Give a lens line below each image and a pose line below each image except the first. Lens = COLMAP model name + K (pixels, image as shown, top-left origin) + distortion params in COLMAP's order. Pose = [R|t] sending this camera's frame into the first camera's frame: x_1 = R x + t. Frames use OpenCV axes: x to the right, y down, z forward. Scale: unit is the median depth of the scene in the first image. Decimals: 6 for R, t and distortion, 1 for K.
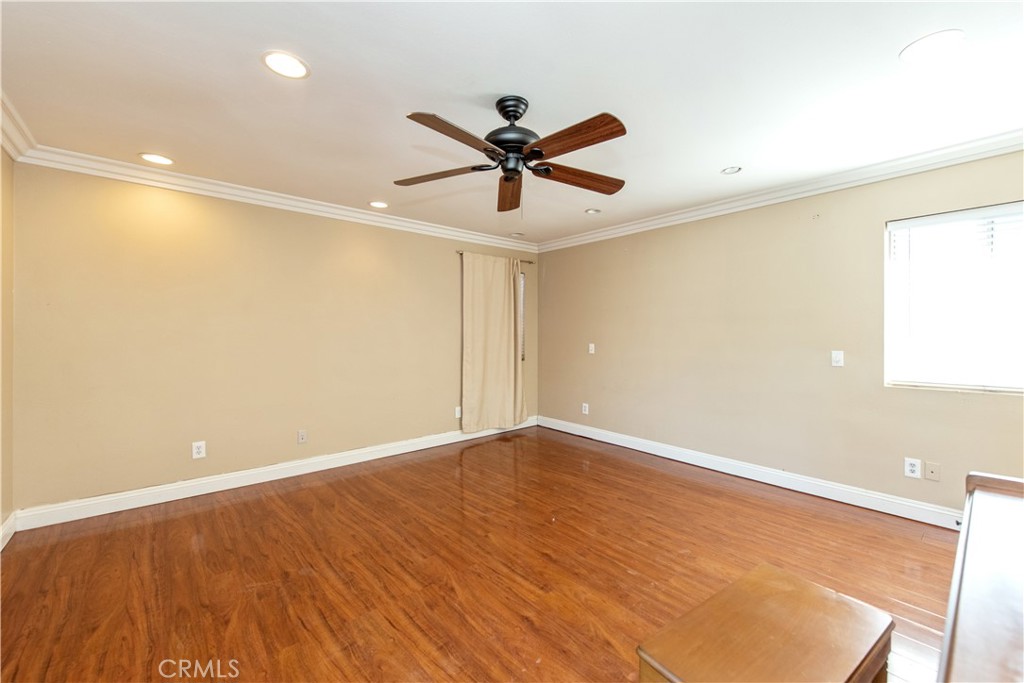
lens RADIAL K [[397.9, 0, 513.5], [0, 397.9, 343.3], [0, 0, 1]] dist [0.013424, -0.004318]
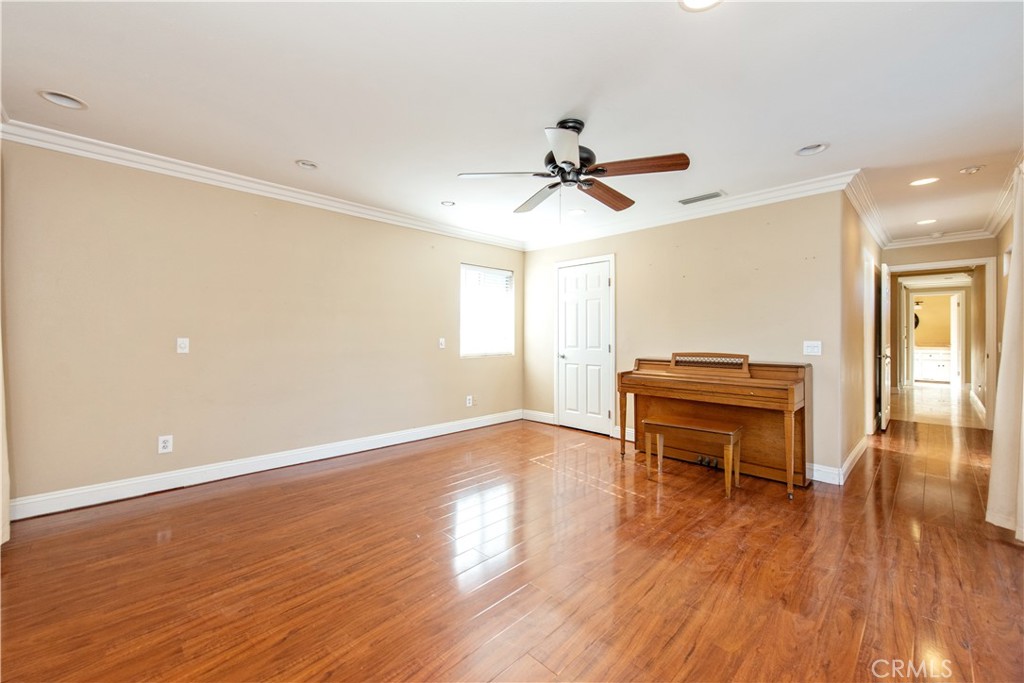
lens RADIAL K [[405.7, 0, 518.8], [0, 405.7, 337.9], [0, 0, 1]] dist [0.008794, -0.000369]
pose [[-0.058197, -0.010091, 0.998254, -0.966404], [0.018908, 0.999758, 0.011209, 0.008202], [-0.998126, 0.019527, -0.057992, 0.992526]]
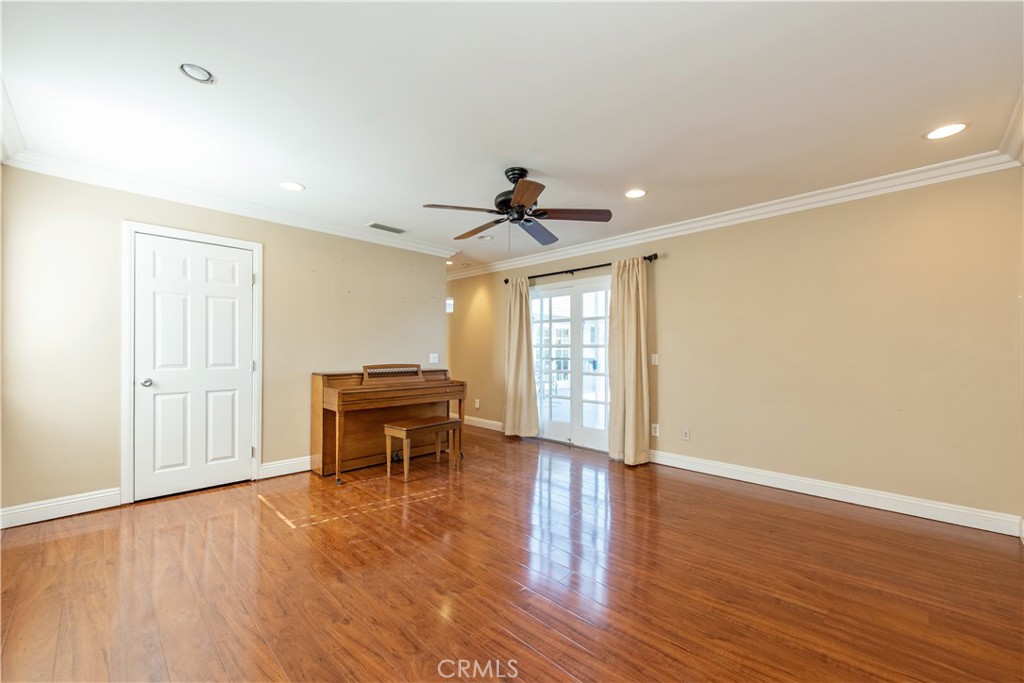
lens RADIAL K [[422.4, 0, 494.4], [0, 422.4, 352.6], [0, 0, 1]] dist [0.018582, -0.000093]
pose [[-0.998703, -0.007609, -0.050341, 0.118583], [-0.008825, 0.999674, 0.023971, -0.003943], [0.050142, 0.024384, -0.998444, 2.020637]]
